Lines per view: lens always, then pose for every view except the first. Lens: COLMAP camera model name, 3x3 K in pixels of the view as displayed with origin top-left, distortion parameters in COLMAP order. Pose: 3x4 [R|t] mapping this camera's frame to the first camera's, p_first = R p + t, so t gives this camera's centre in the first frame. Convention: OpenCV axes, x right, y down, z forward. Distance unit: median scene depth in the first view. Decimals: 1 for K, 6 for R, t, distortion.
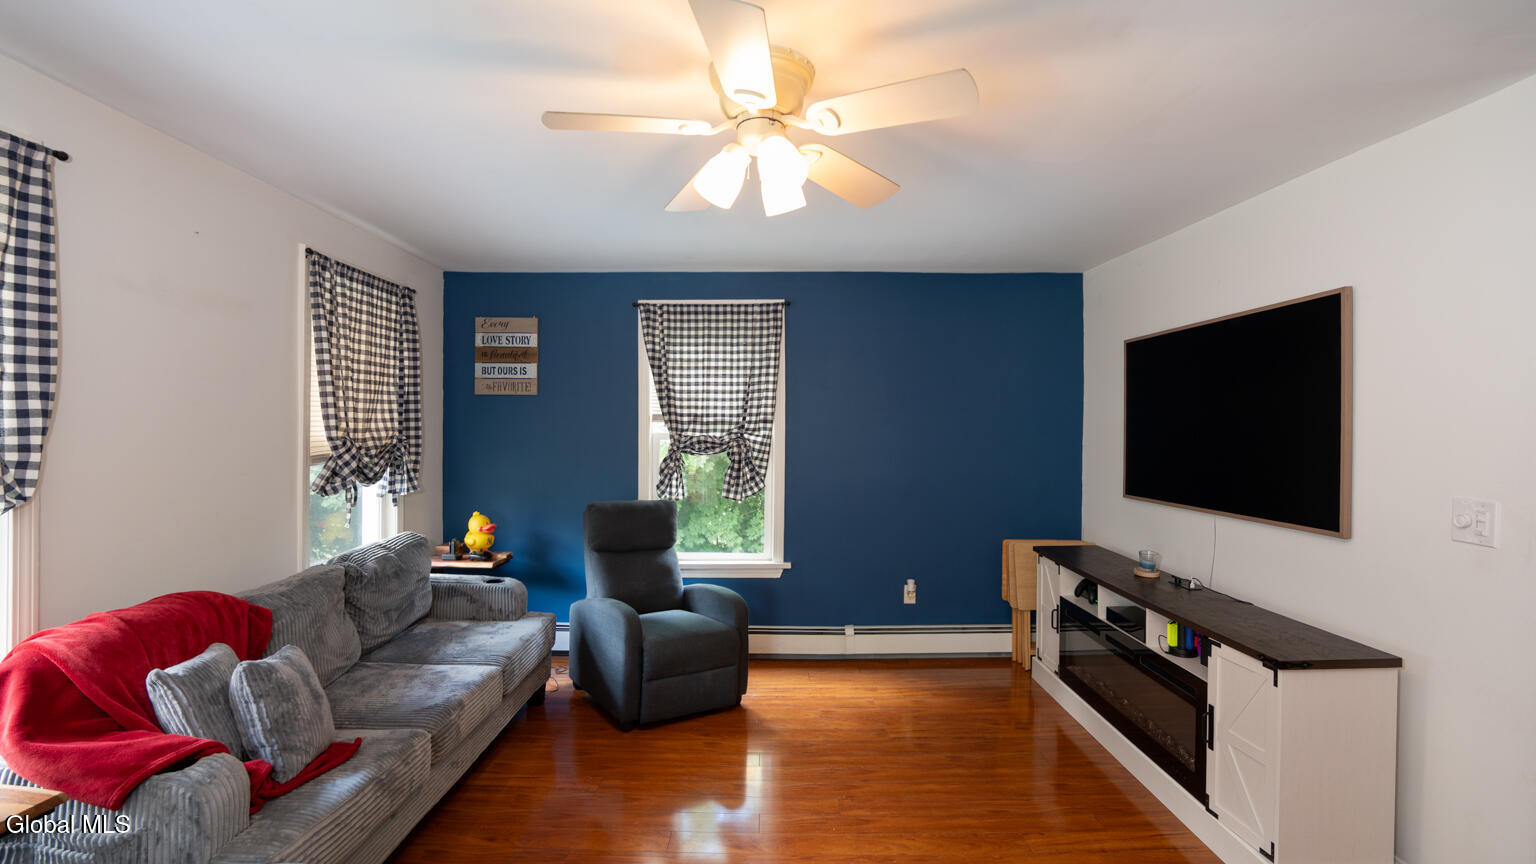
lens RADIAL K [[758.5, 0, 634.9], [0, 758.5, 429.6], [0, 0, 1]] dist [-0.068717, 0.029939]
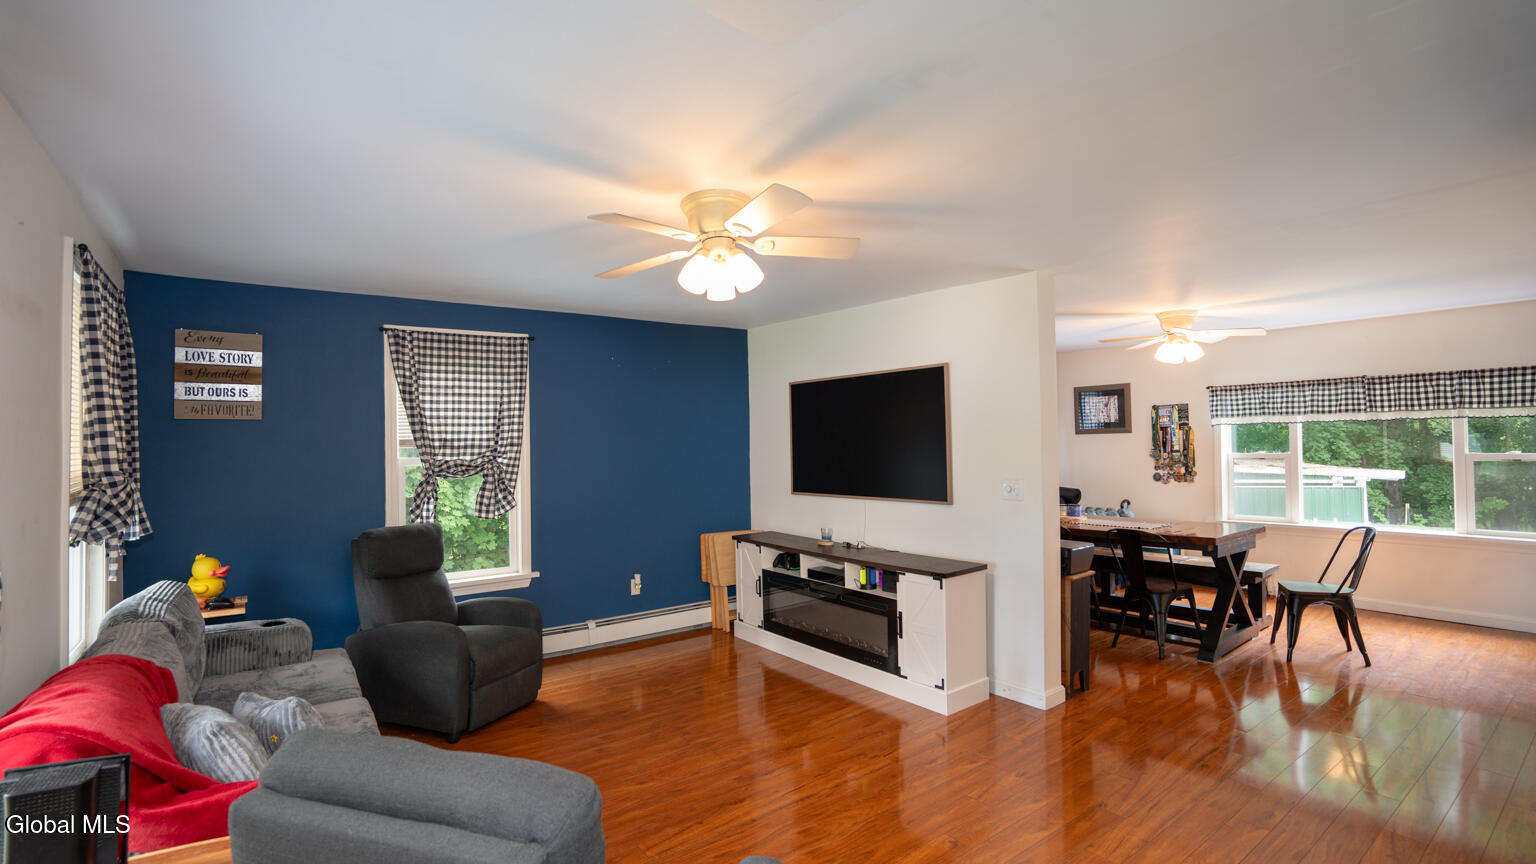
lens RADIAL K [[713.2, 0, 768.0], [0, 713.2, 432.0], [0, 0, 1]] dist [-0.014929, -0.000291]
pose [[0.790387, -0.006129, 0.612578, -0.168991], [0.022230, 0.999578, -0.018681, -0.001817], [-0.612205, 0.028383, 0.790190, -0.038420]]
